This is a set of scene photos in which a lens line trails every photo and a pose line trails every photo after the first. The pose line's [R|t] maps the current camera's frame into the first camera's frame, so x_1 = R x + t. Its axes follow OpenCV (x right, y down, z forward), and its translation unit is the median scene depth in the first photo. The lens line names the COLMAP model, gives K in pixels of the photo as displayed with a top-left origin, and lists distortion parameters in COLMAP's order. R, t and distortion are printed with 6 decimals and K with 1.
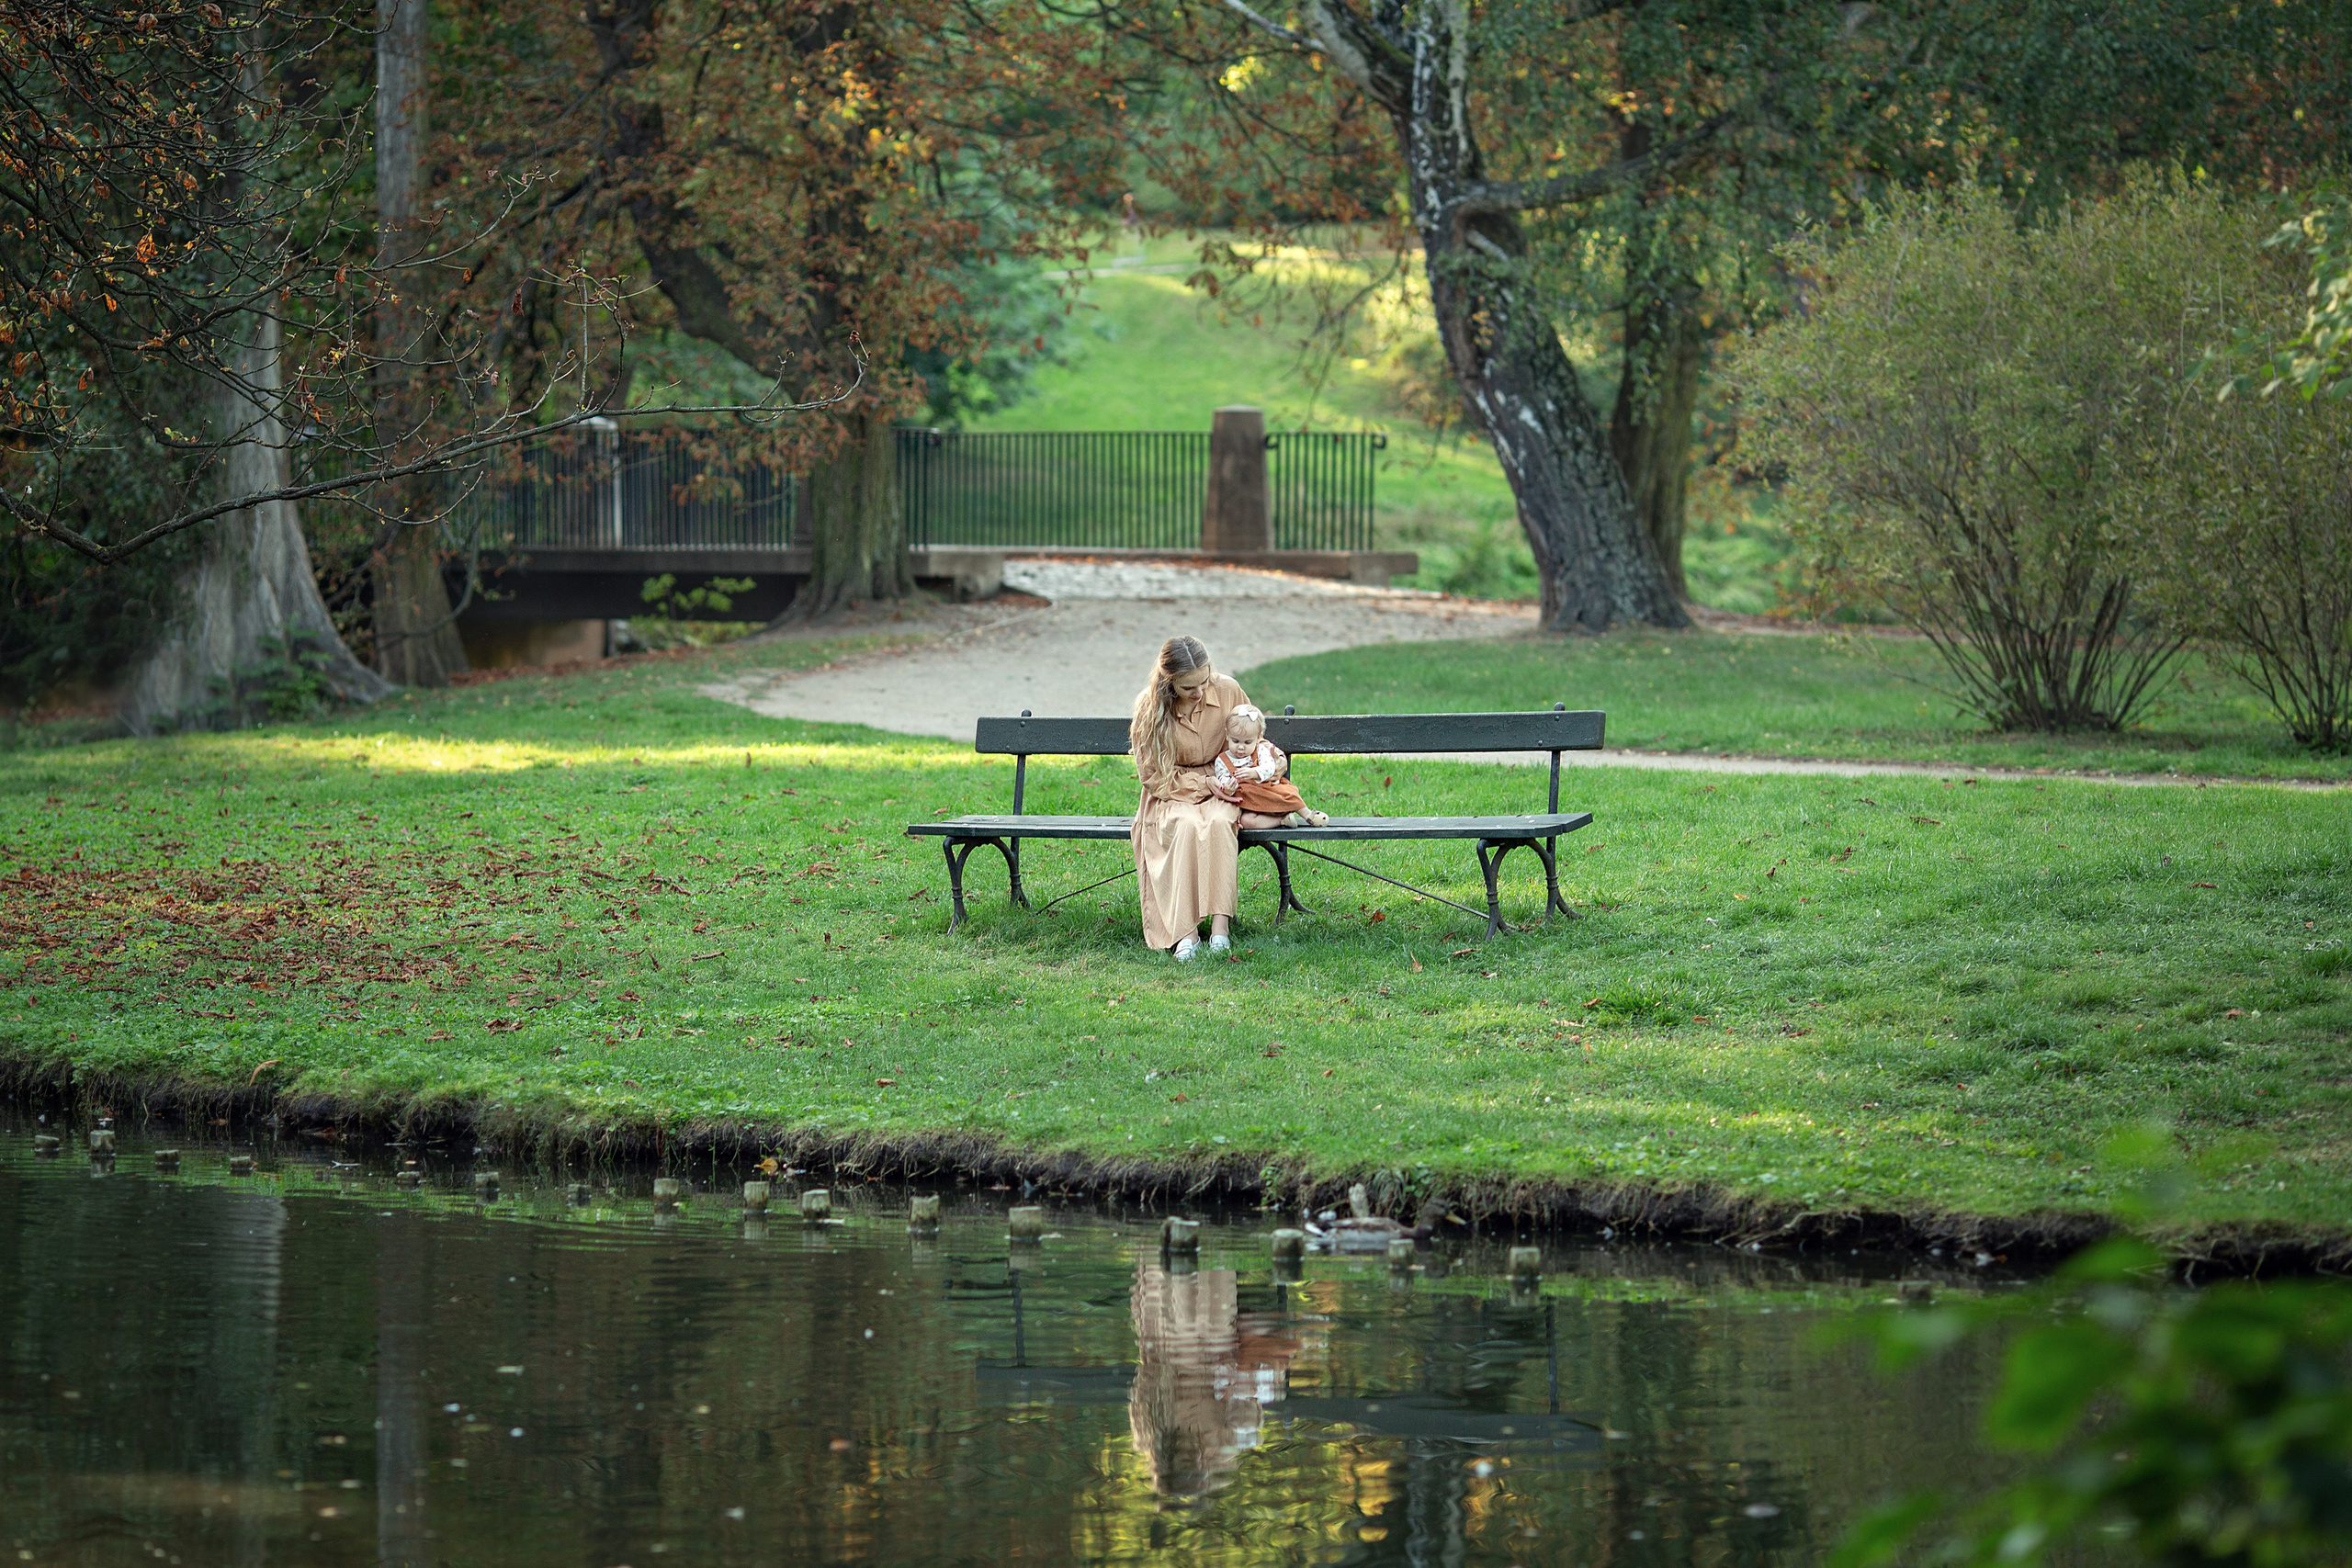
lens RADIAL K [[10466.6, 0, 1176.0], [0, 10466.6, 784.0], [0, 0, 1]] dist [0.116924, -9.037921]
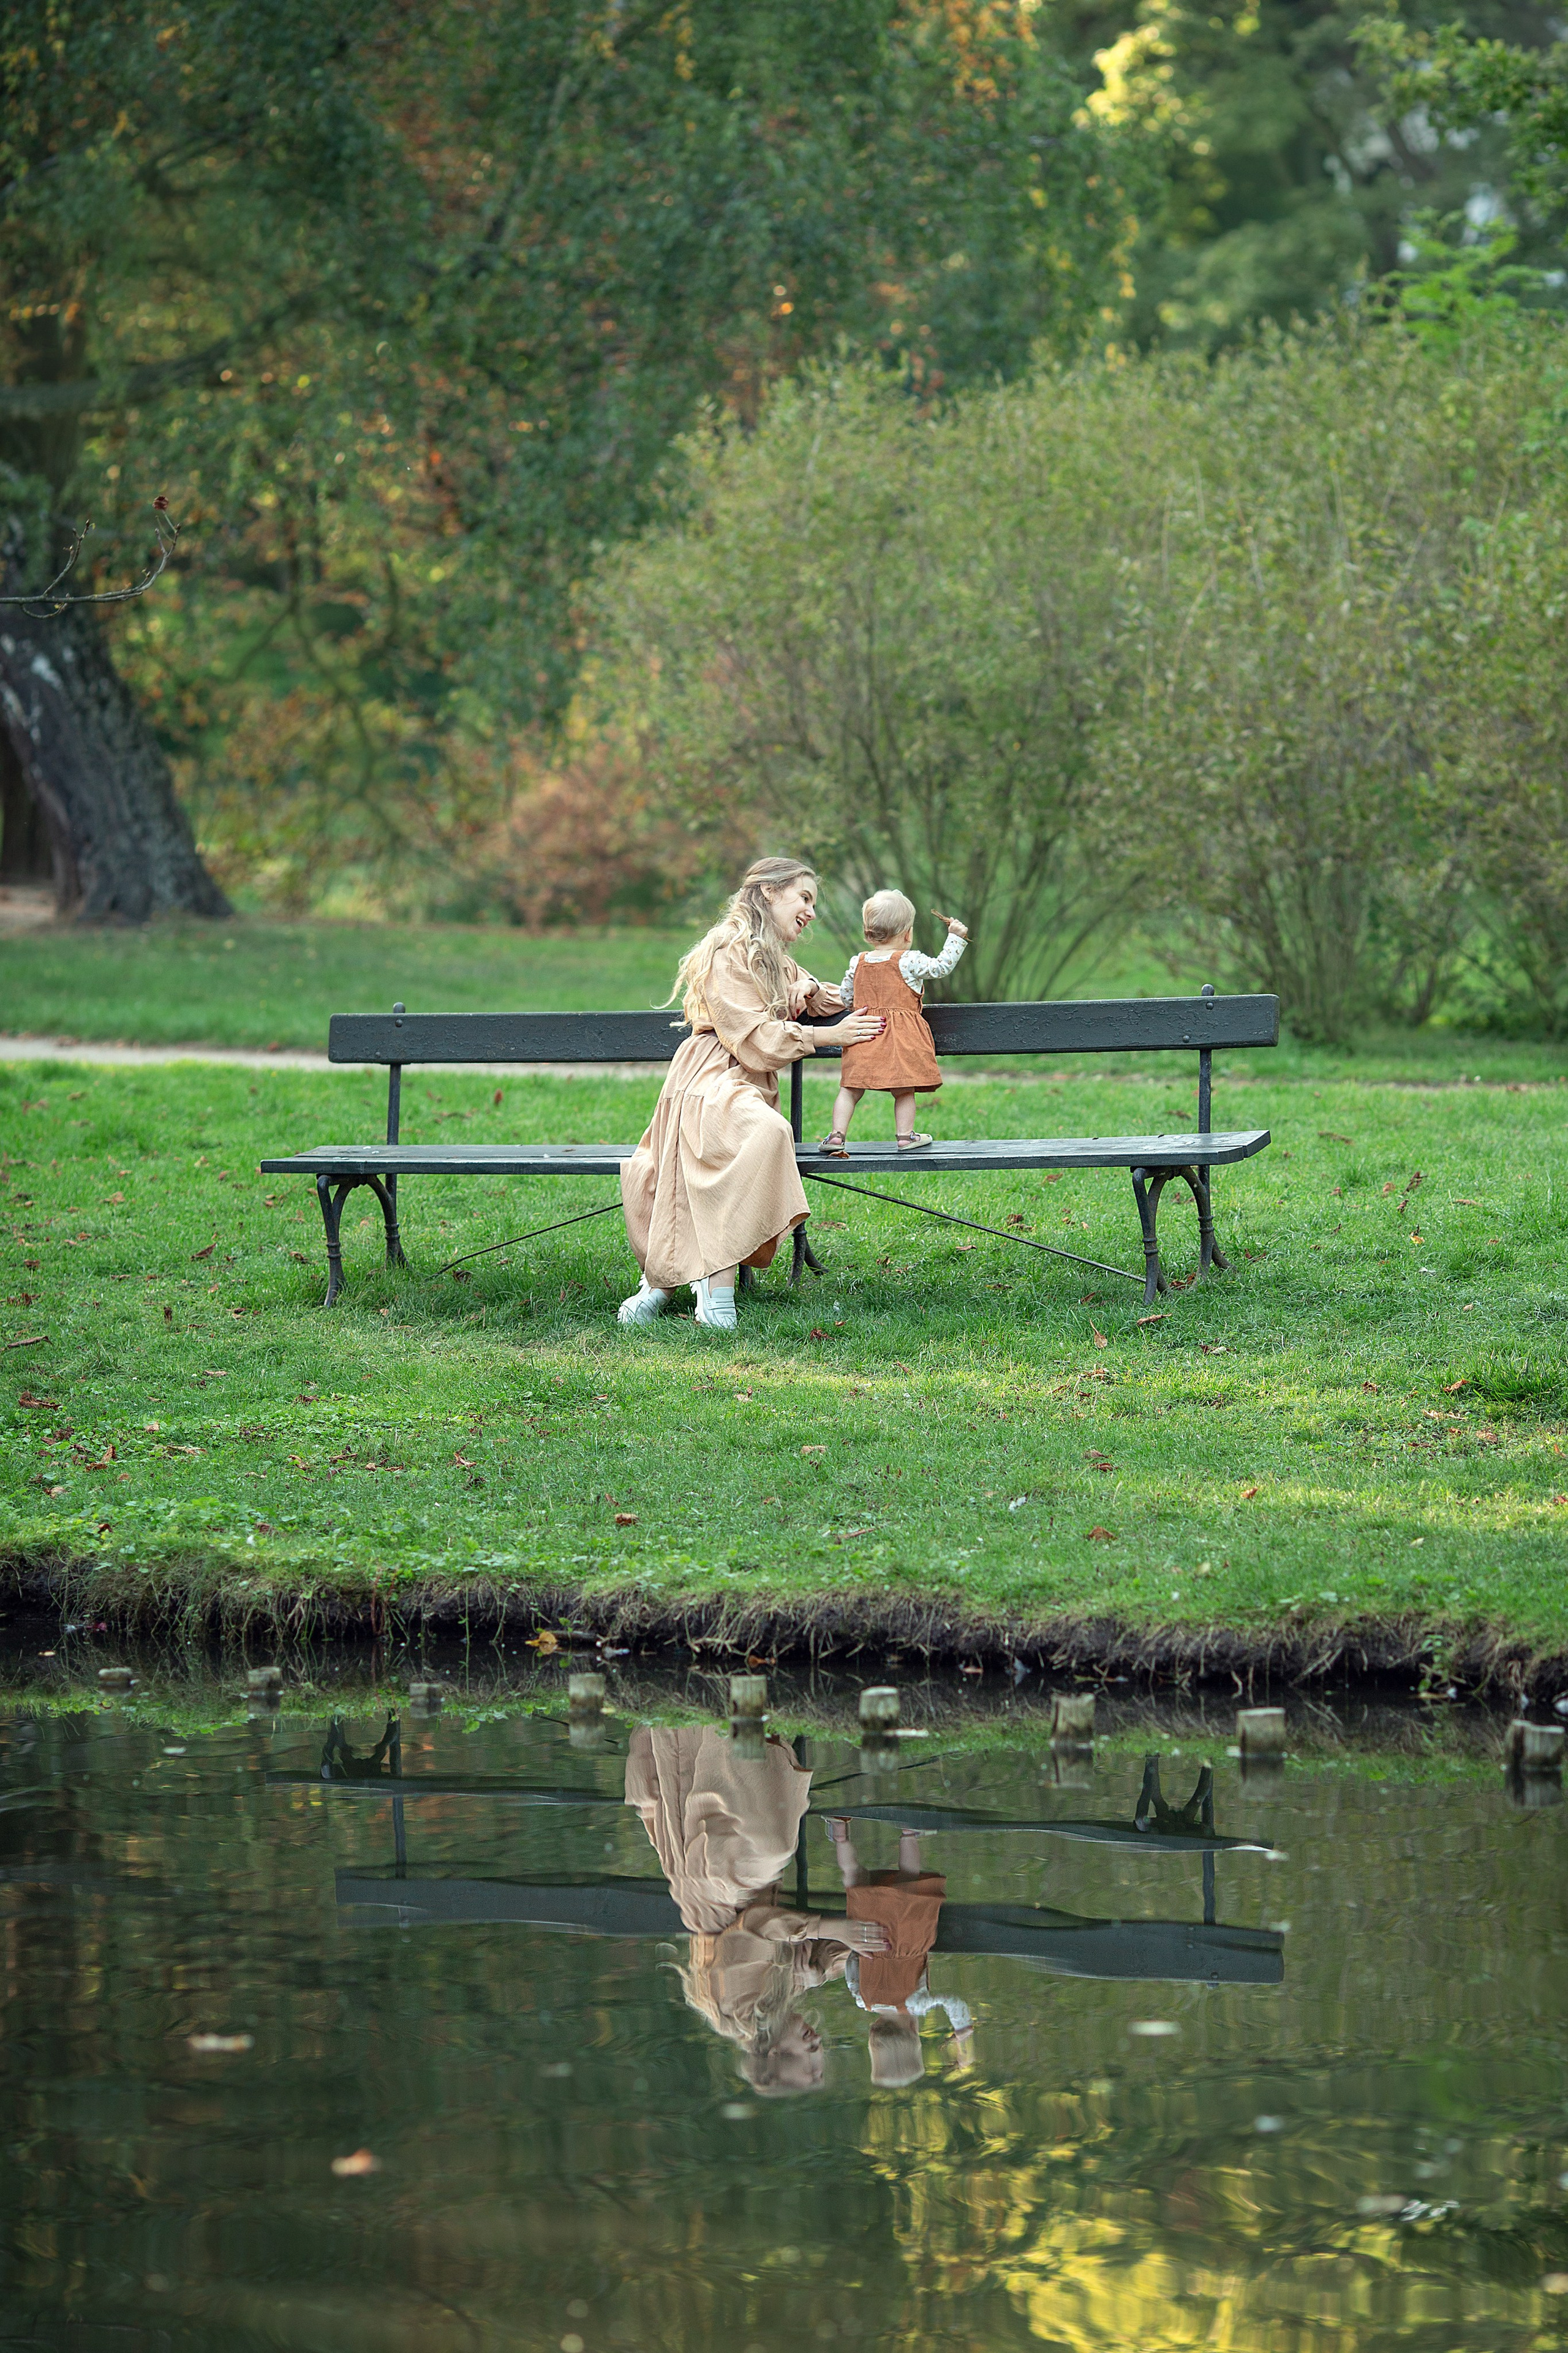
lens RADIAL K [[10471.2, 0, 784.0], [0, 10471.2, 1176.5], [0, 0, 1]] dist [0.116924, -9.037921]
pose [[0.973618, -0.014652, 0.227711, -0.163858], [0.013185, 0.999881, 0.007959, -0.000321], [-0.227801, -0.004747, 0.973696, 0.276427]]
